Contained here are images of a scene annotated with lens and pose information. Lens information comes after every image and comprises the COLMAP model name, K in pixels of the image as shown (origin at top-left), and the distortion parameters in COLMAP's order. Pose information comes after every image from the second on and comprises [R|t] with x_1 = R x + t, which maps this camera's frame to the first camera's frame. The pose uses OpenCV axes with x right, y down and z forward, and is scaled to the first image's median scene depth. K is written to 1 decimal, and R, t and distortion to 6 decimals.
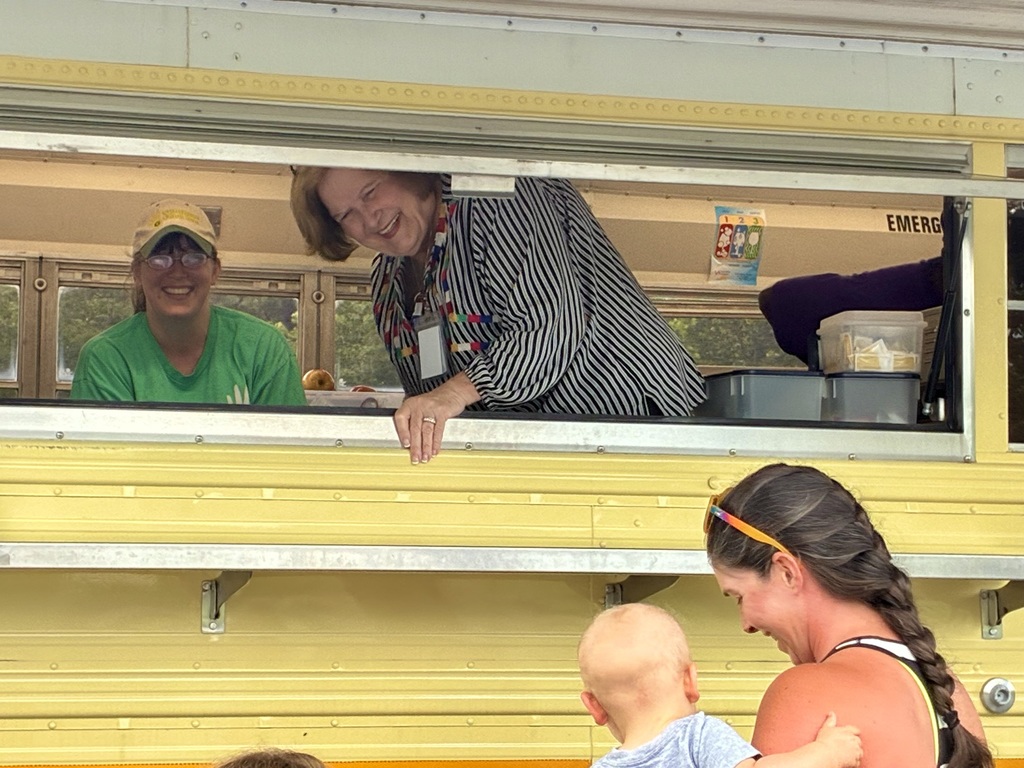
lens RADIAL K [[2665.1, 0, 509.1], [0, 2665.1, 381.7], [0, 0, 1]] dist [0.341528, 0.000000]
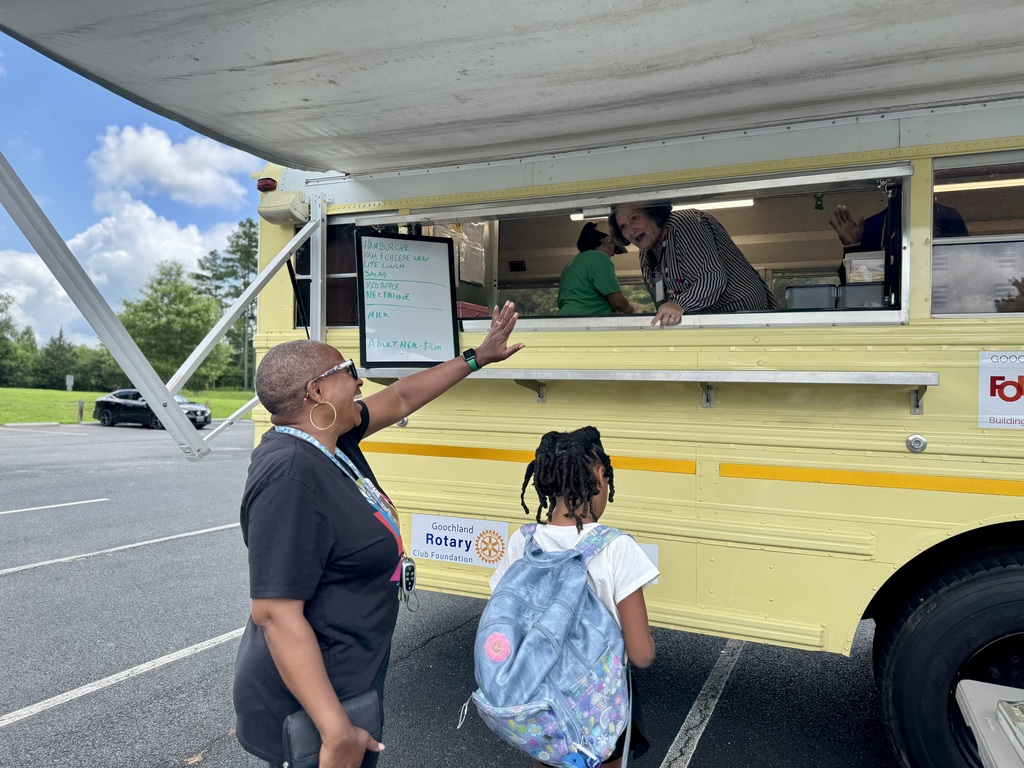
lens RADIAL K [[710.5, 0, 520.3], [0, 710.5, 381.8], [0, 0, 1]] dist [0.023416, -0.038402]
pose [[0.767461, 0.003549, -0.641086, 0.291474], [0.042316, 0.997523, 0.056181, 0.030664], [0.639697, -0.070245, 0.765410, 0.424674]]
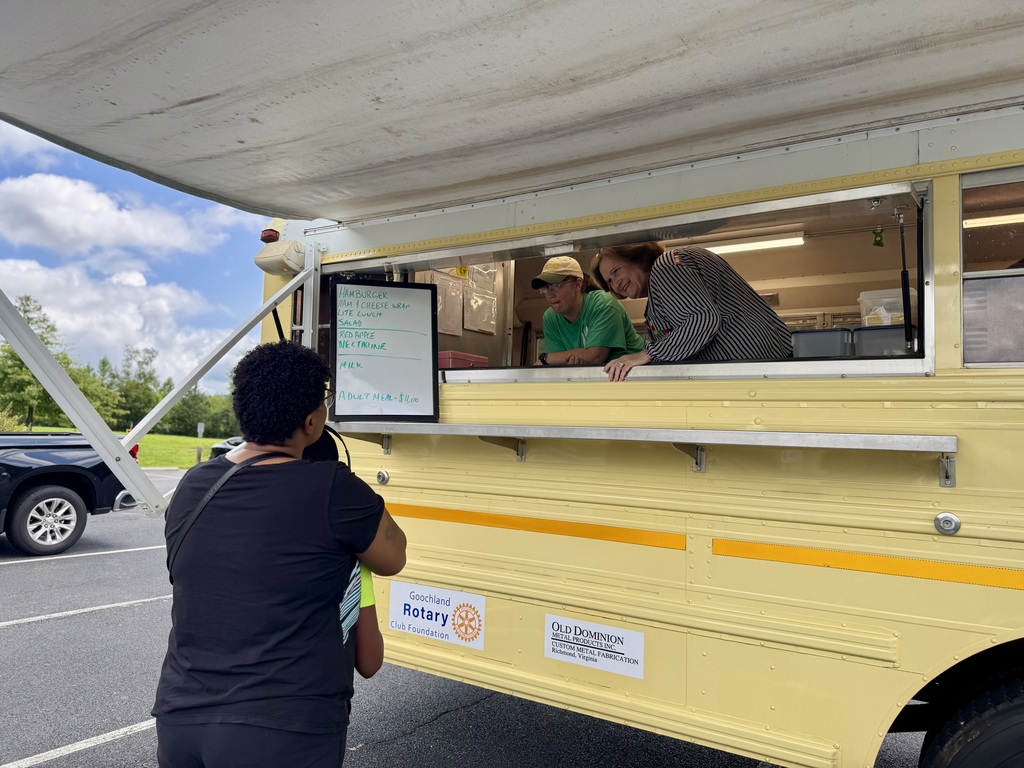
lens RADIAL K [[710.5, 0, 516.5], [0, 710.5, 384.9], [0, 0, 1]] dist [0.023416, -0.038402]
pose [[0.664155, -0.038887, -0.746583, 0.326463], [0.039071, 0.999087, -0.017282, 0.033134], [0.746574, -0.017692, 0.665068, 0.539594]]
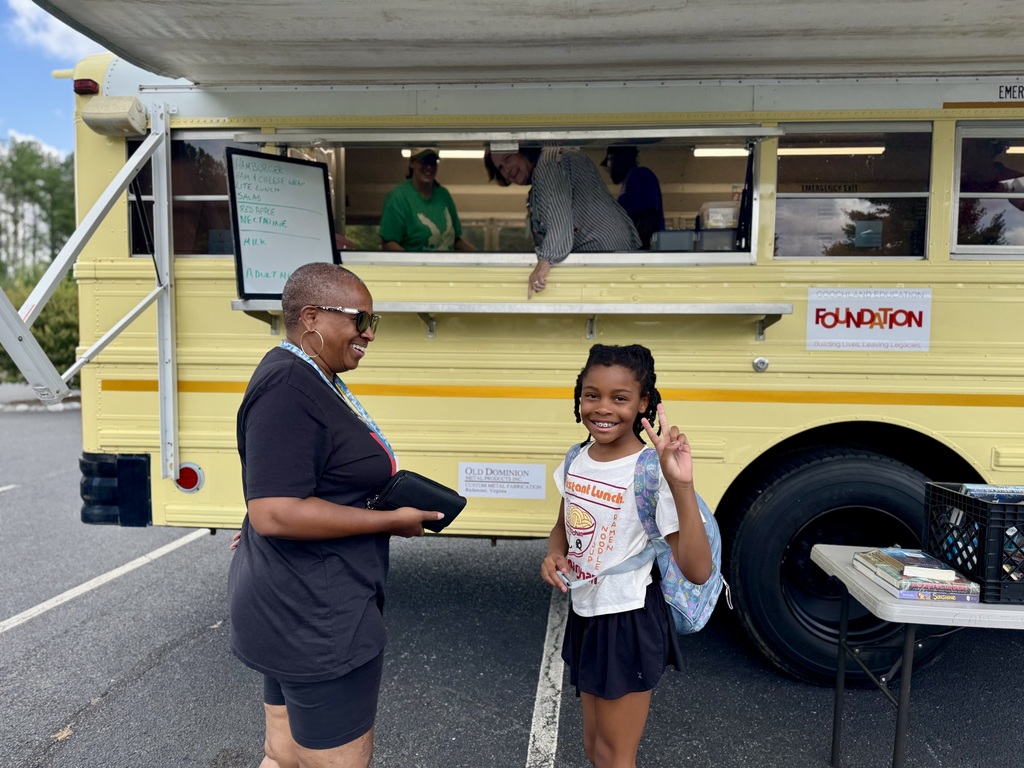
lens RADIAL K [[710.5, 0, 516.4], [0, 710.5, 387.4], [0, 0, 1]] dist [0.023416, -0.038402]
pose [[0.934878, 0.028334, -0.353837, 0.201817], [0.026715, 0.988366, 0.149728, 0.037084], [0.353963, -0.149430, 0.923245, 0.345420]]
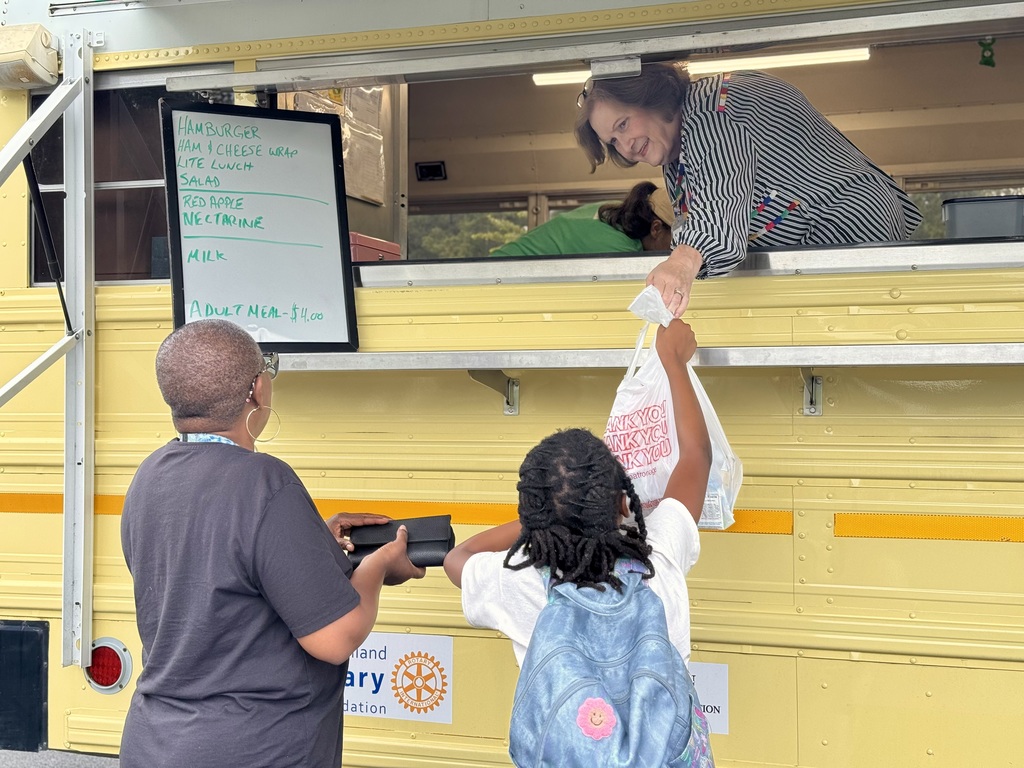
lens RADIAL K [[1403.4, 0, 518.2], [0, 1403.4, 390.6], [0, 0, 1]] dist [0.038860, 0.000000]
pose [[0.818363, -0.015134, -0.574503, 0.297582], [0.052523, 0.997439, 0.048543, 0.040794], [0.572297, -0.069900, 0.817062, 0.361486]]
